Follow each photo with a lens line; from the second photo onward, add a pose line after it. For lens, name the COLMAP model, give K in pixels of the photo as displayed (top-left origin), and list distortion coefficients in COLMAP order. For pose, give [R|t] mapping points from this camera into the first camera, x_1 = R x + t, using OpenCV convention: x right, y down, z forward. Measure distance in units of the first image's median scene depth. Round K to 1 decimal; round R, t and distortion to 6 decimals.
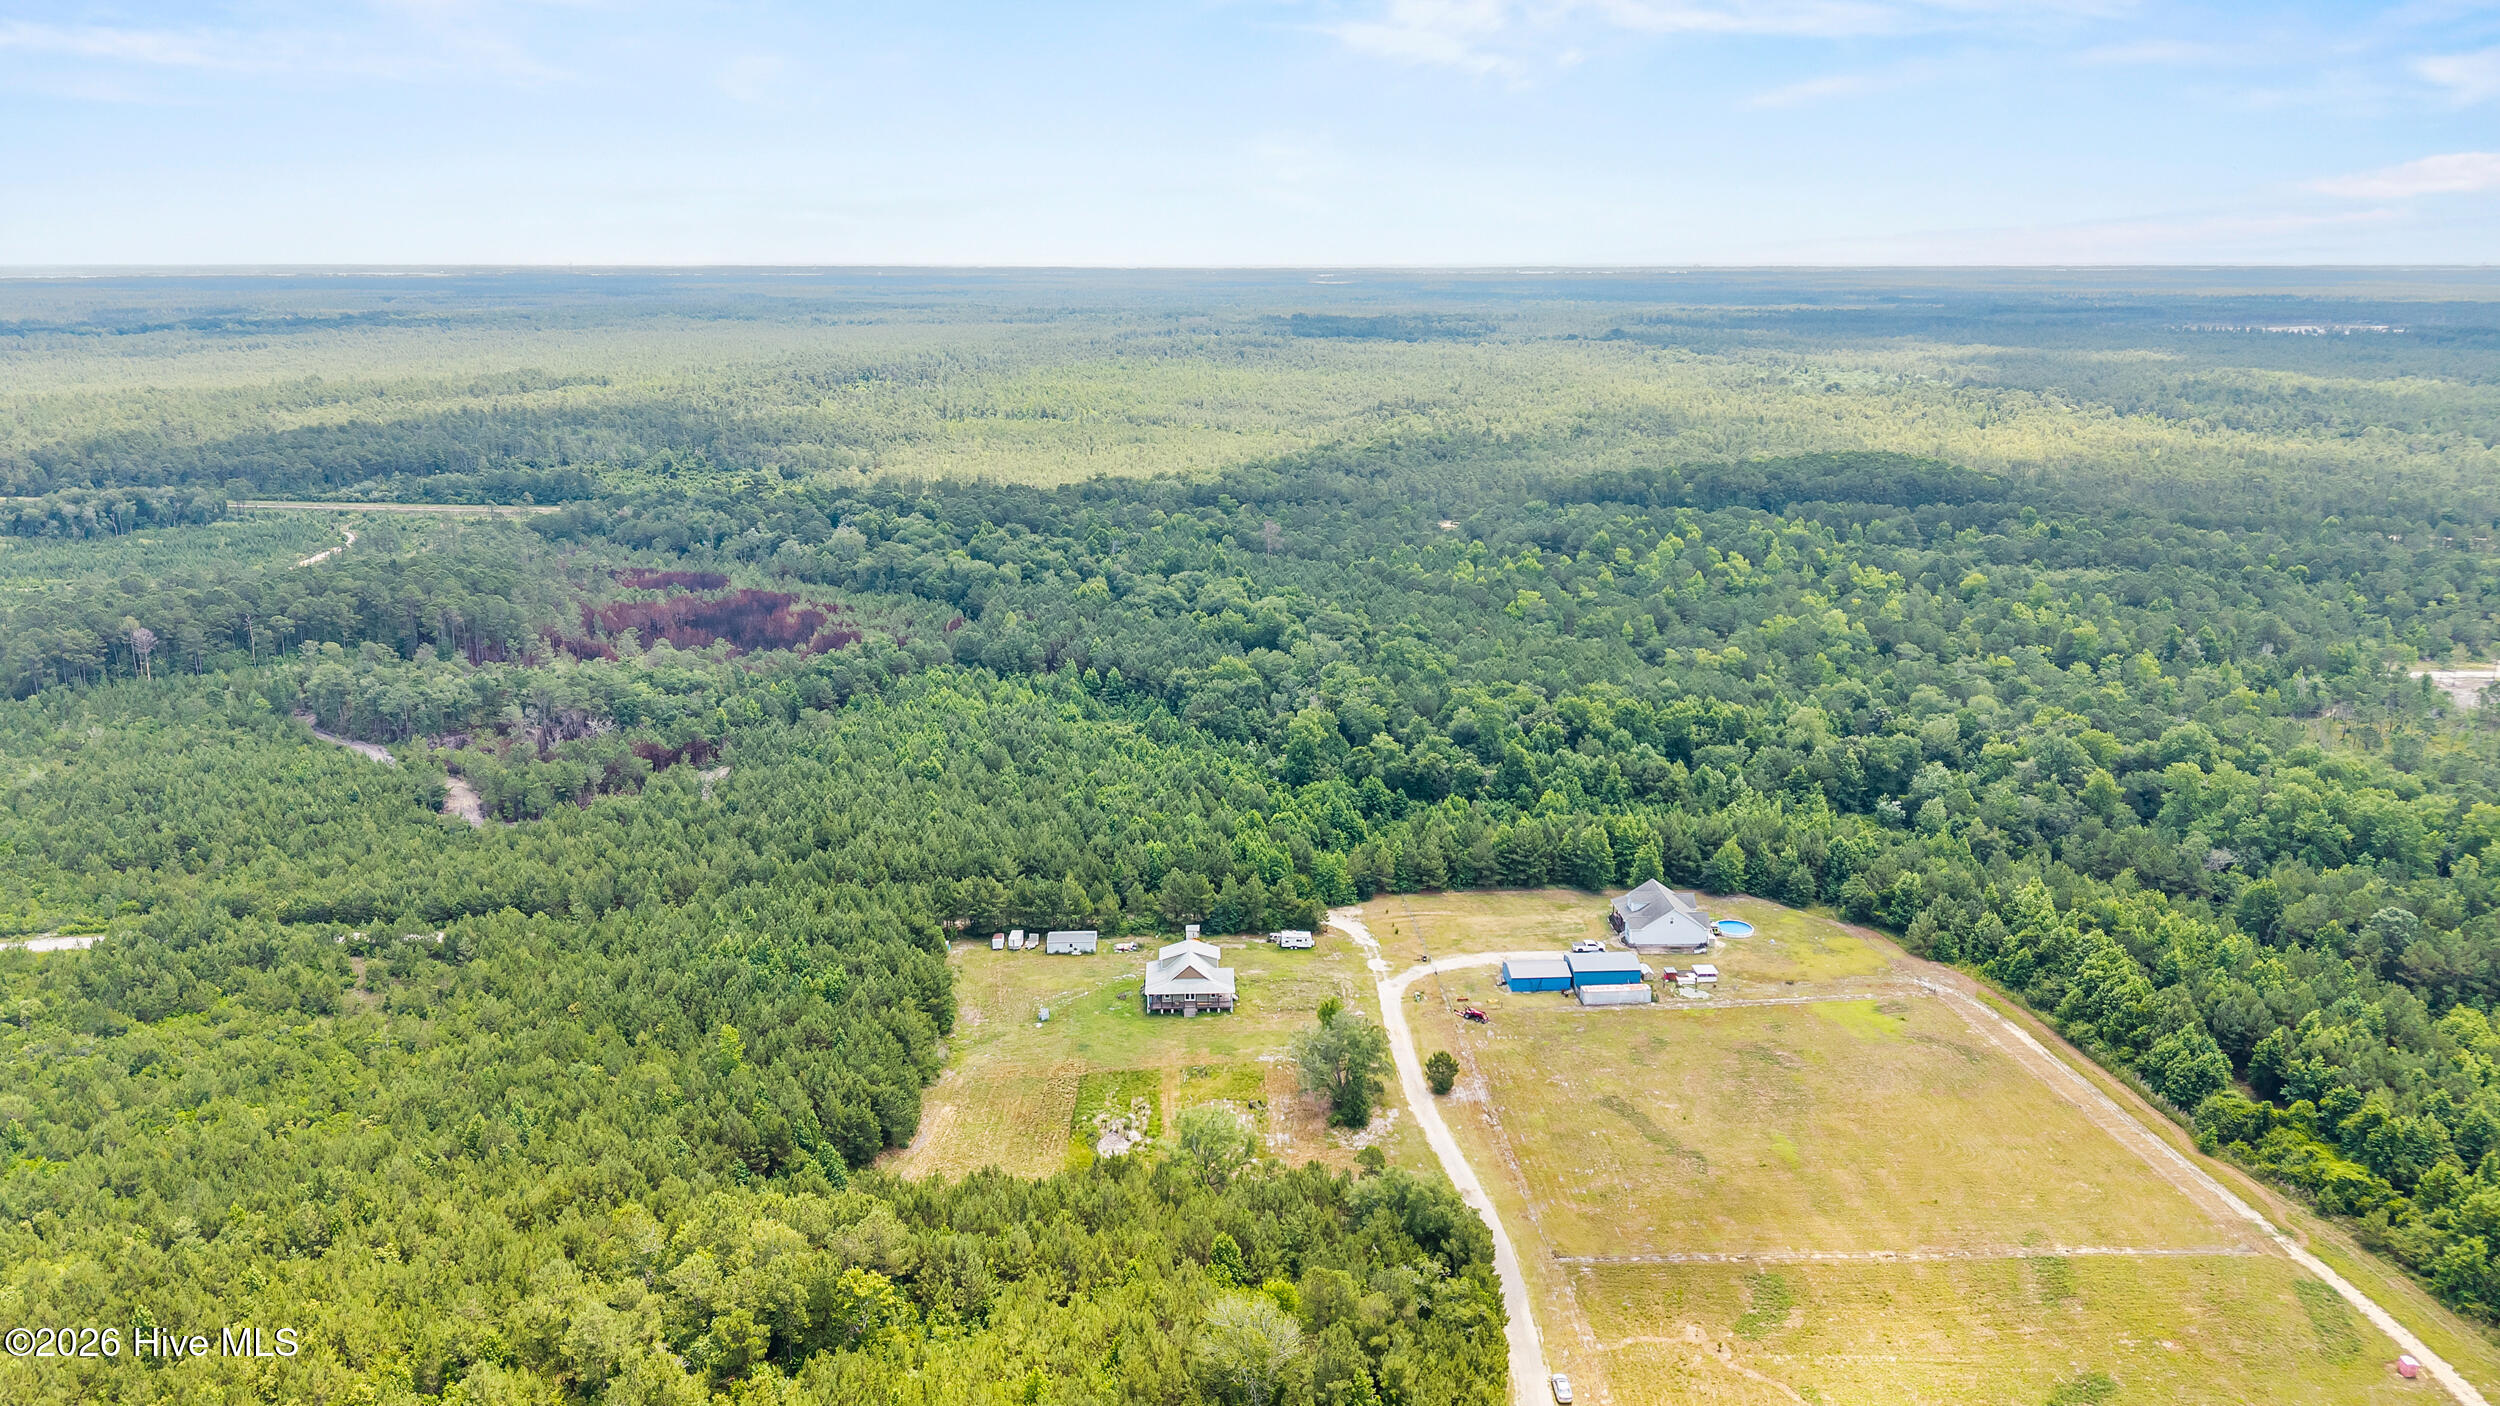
lens RADIAL K [[1811.2, 0, 1257.2], [0, 1811.2, 729.0], [0, 0, 1]] dist [0.133260, -0.206252]
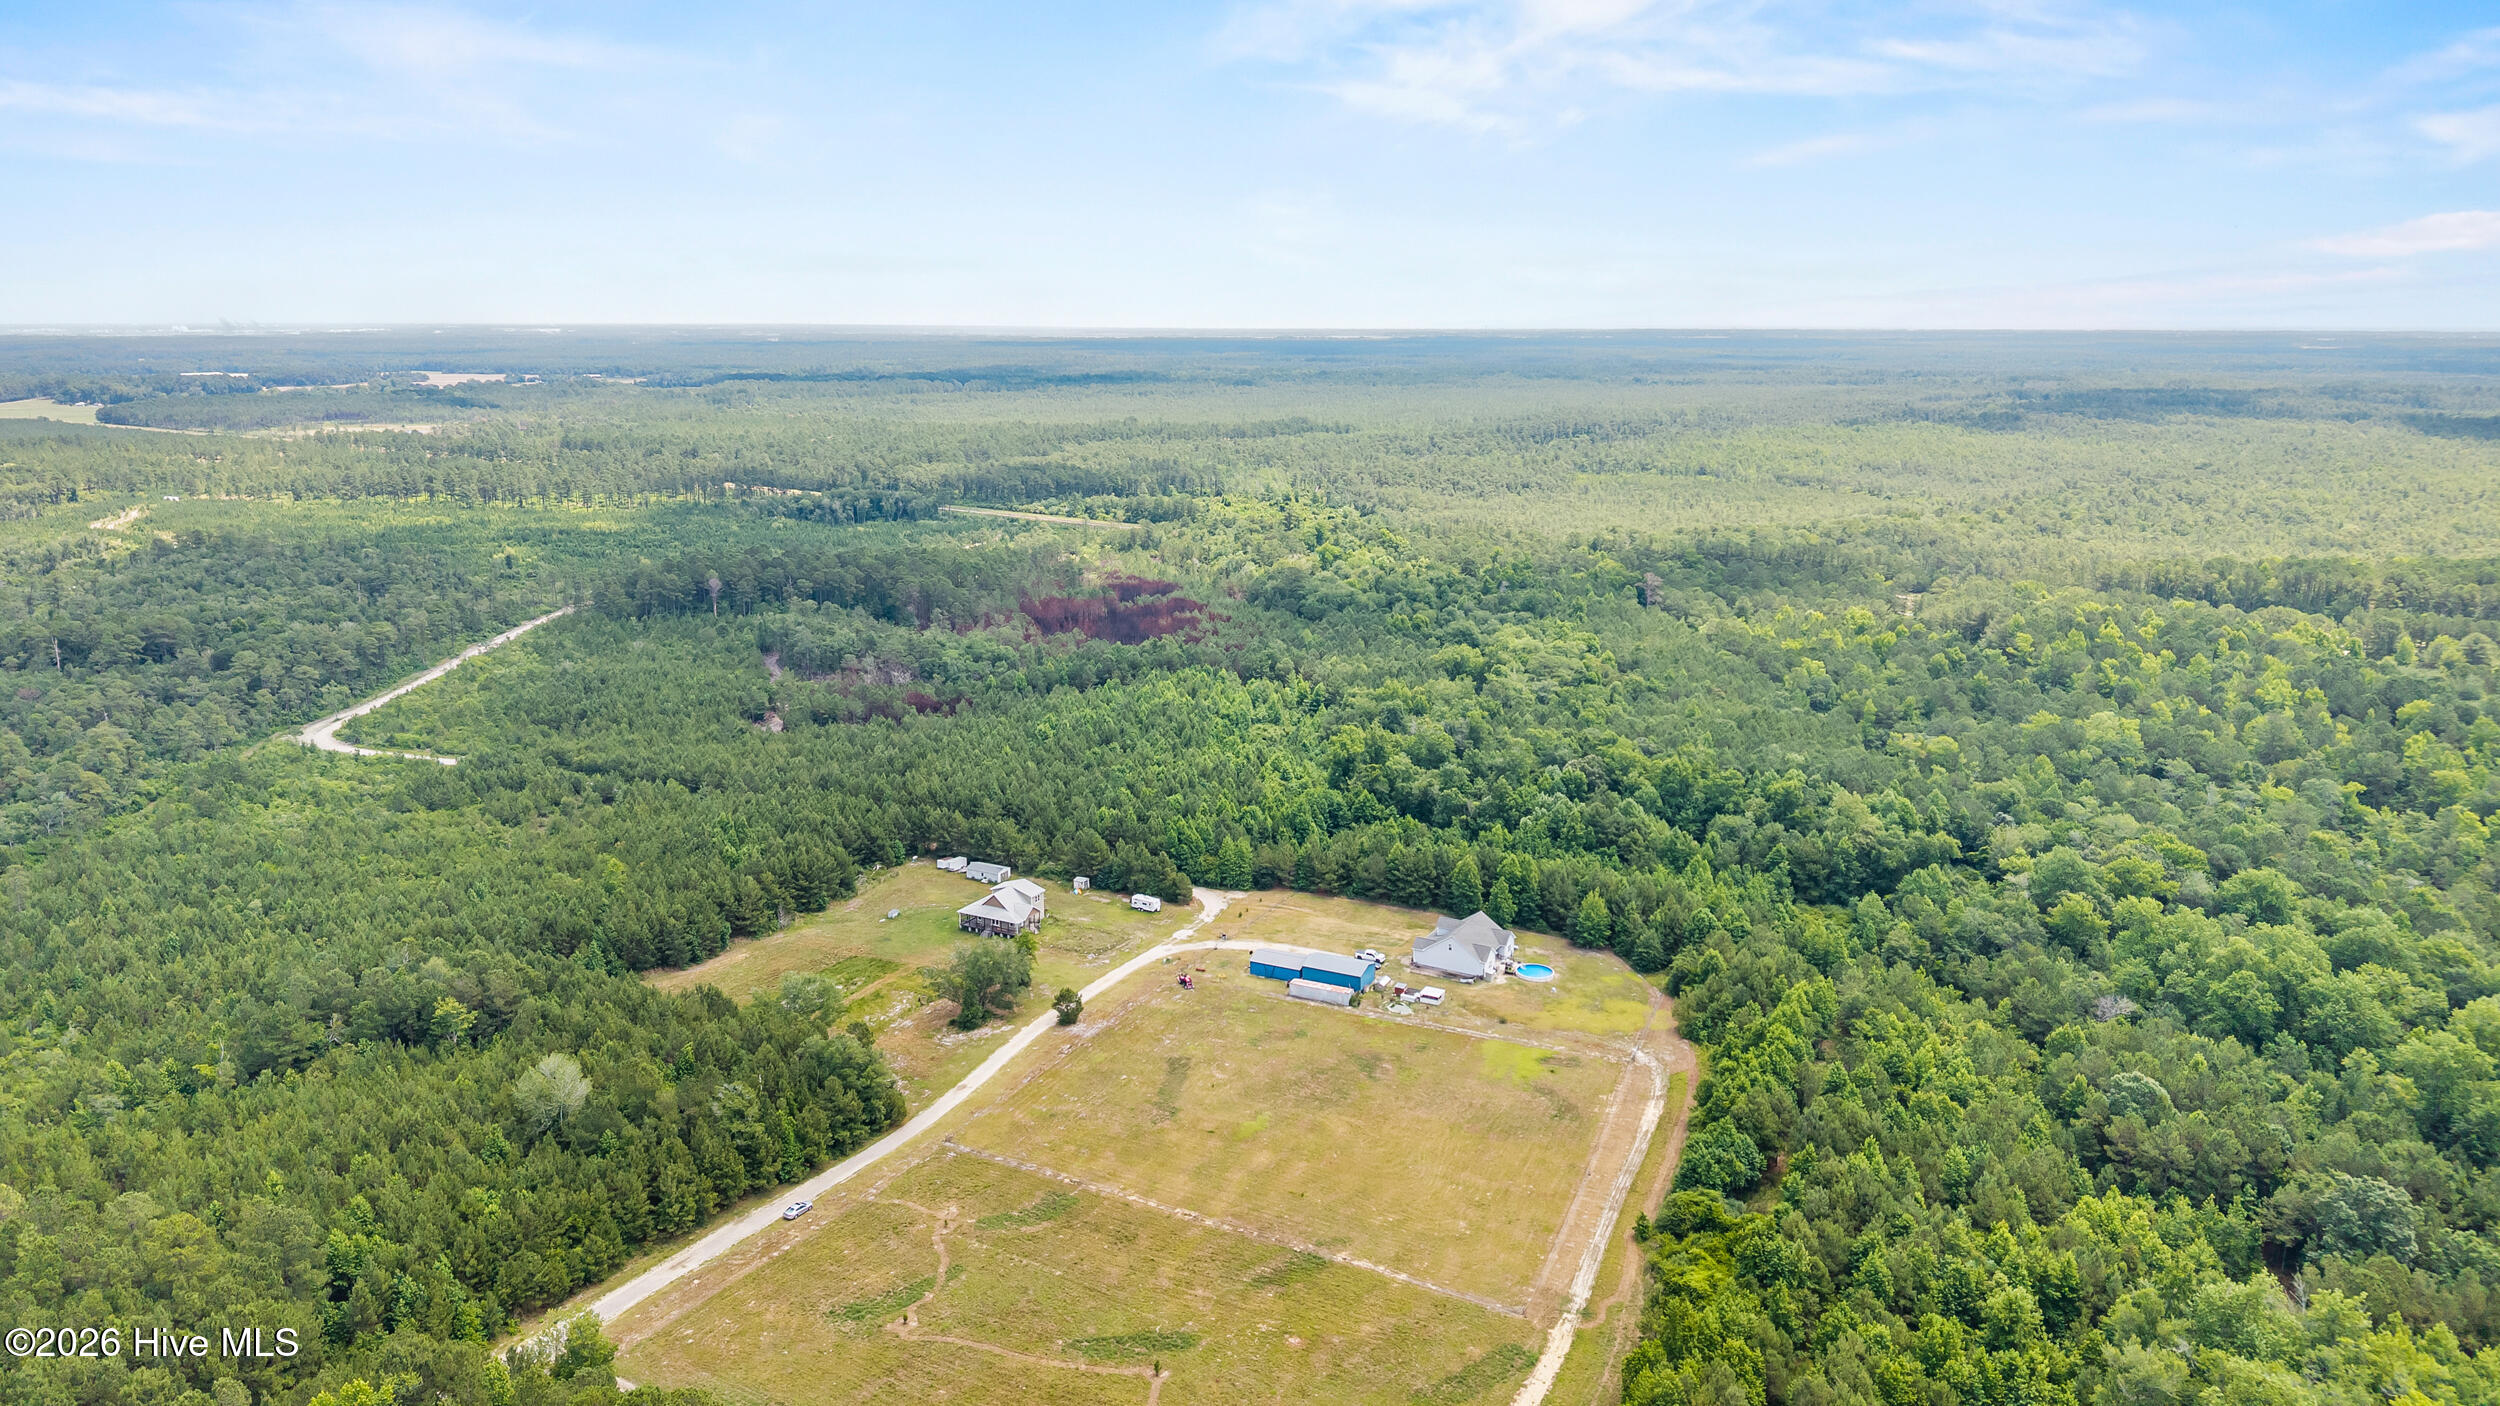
lens RADIAL K [[1811.2, 0, 1257.2], [0, 1811.2, 729.0], [0, 0, 1]] dist [0.133260, -0.206252]
pose [[0.845540, 0.121439, -0.519919, 0.609016], [-0.138624, 0.990328, 0.005870, -0.008740], [0.515603, 0.067110, 0.854196, 0.044084]]
